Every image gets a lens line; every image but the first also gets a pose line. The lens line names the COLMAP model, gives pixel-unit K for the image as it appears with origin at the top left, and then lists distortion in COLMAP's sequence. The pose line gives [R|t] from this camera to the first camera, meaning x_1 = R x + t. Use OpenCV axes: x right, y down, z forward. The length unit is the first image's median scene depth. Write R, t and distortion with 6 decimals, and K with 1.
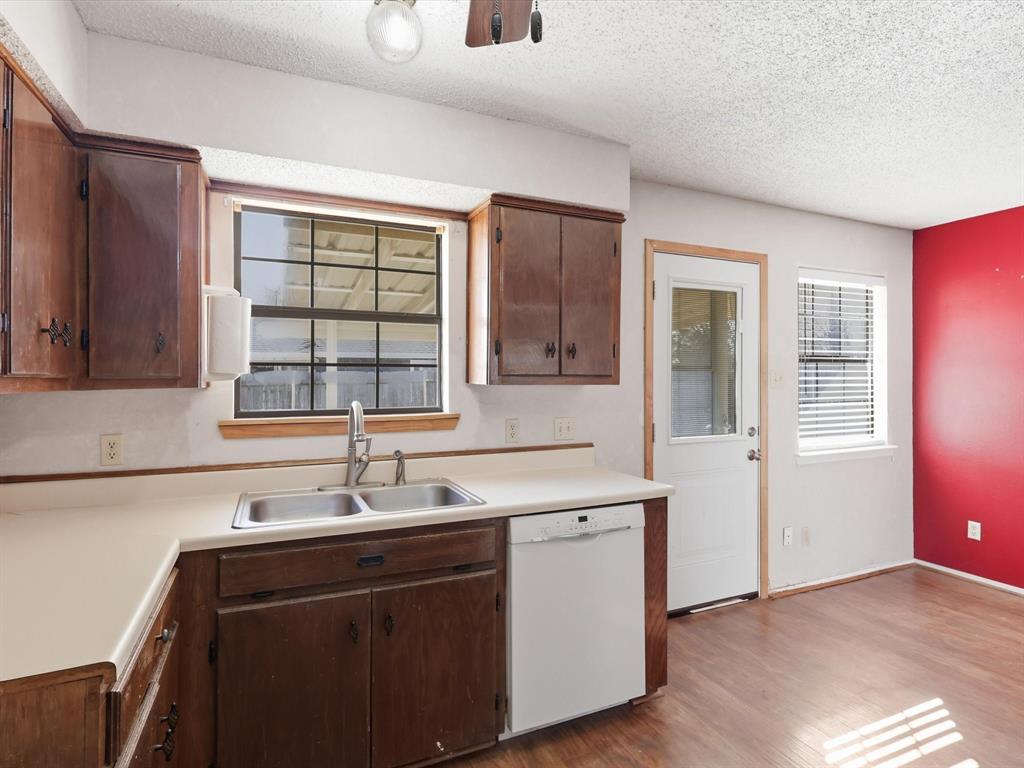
lens RADIAL K [[539.0, 0, 512.0], [0, 539.0, 375.3], [0, 0, 1]] dist [-0.001636, 0.001818]
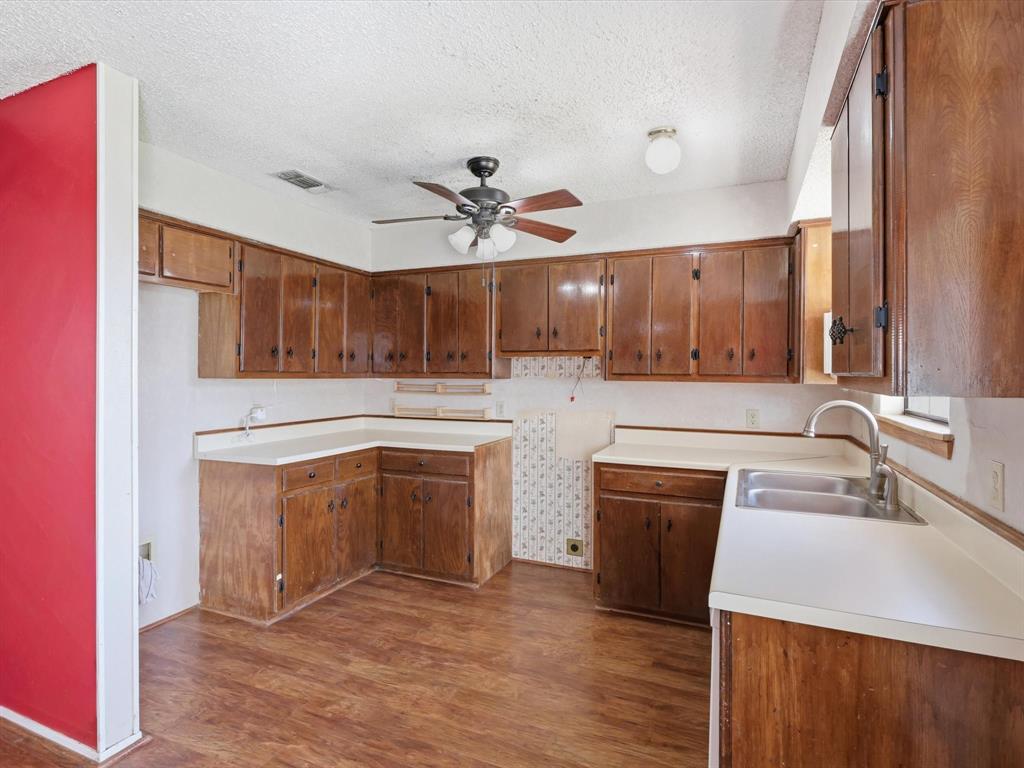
lens RADIAL K [[539.0, 0, 512.0], [0, 539.0, 375.3], [0, 0, 1]] dist [-0.001636, 0.001818]
pose [[-0.733827, -0.001617, -0.679334, 0.833583], [-0.003919, 0.999991, 0.001852, 0.001990], [0.679325, 0.004021, -0.733827, 1.315654]]
